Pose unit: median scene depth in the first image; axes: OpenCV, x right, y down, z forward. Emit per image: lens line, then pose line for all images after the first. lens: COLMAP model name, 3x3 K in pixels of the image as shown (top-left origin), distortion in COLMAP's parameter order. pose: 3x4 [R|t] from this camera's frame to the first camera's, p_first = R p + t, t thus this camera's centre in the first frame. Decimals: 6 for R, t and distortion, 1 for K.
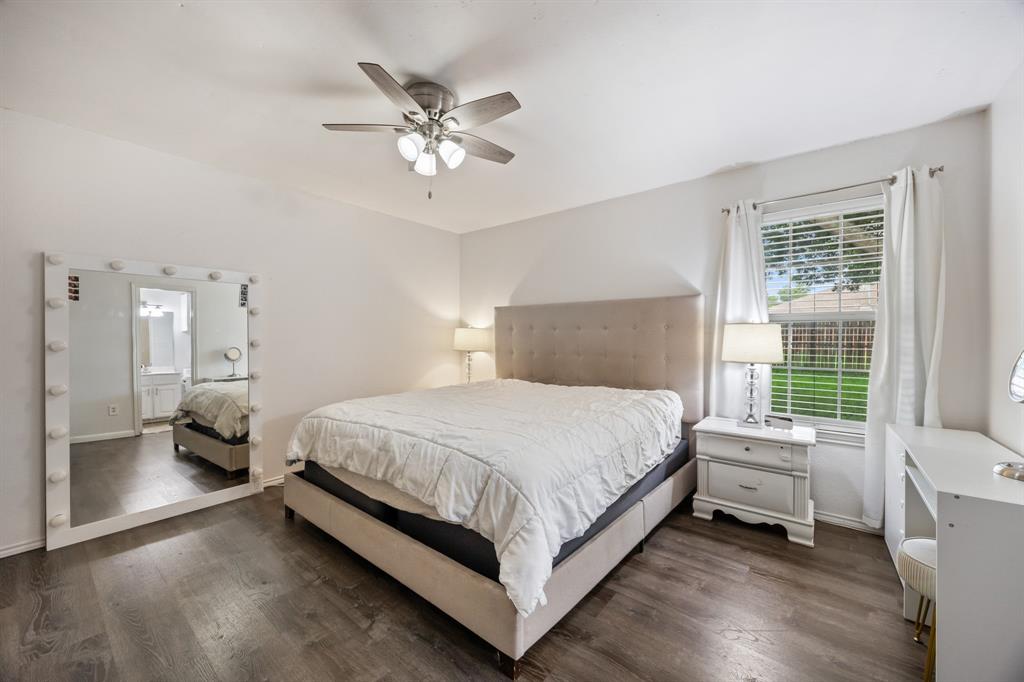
lens RADIAL K [[391.9, 0, 513.6], [0, 391.9, 335.5], [0, 0, 1]] dist [-0.000136, 0.000021]
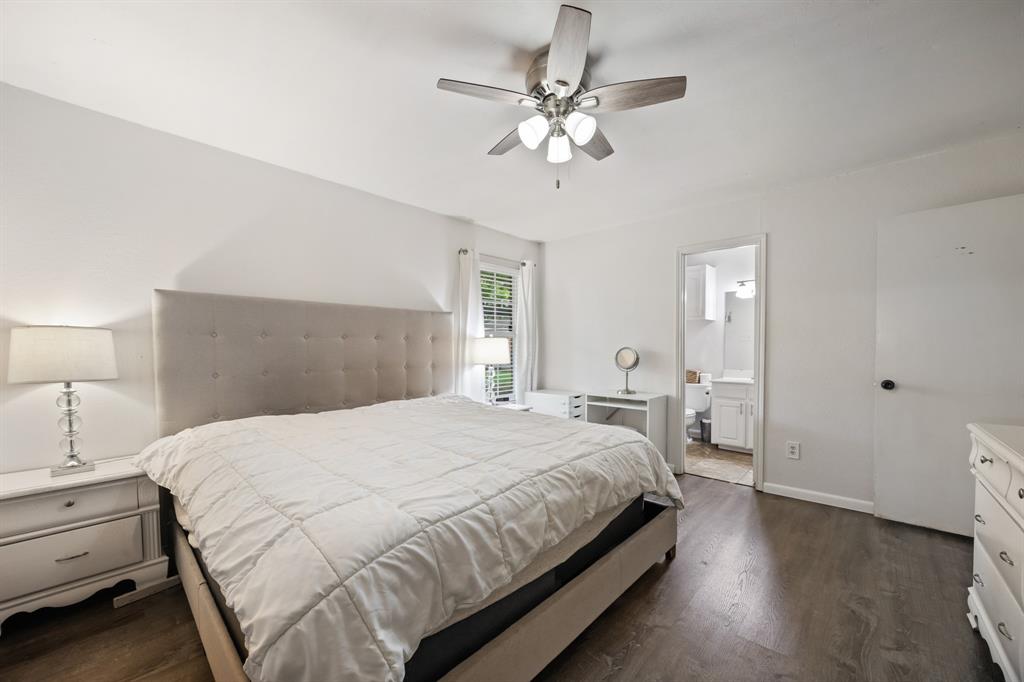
lens RADIAL K [[433.5, 0, 513.1], [0, 433.5, 352.3], [0, 0, 1]] dist [0.000991, 0.000055]
pose [[0.006087, -0.010985, 0.999921, -0.823409], [-0.001504, 0.999938, 0.010994, 0.004570], [-0.999980, -0.001571, 0.006070, 0.760421]]
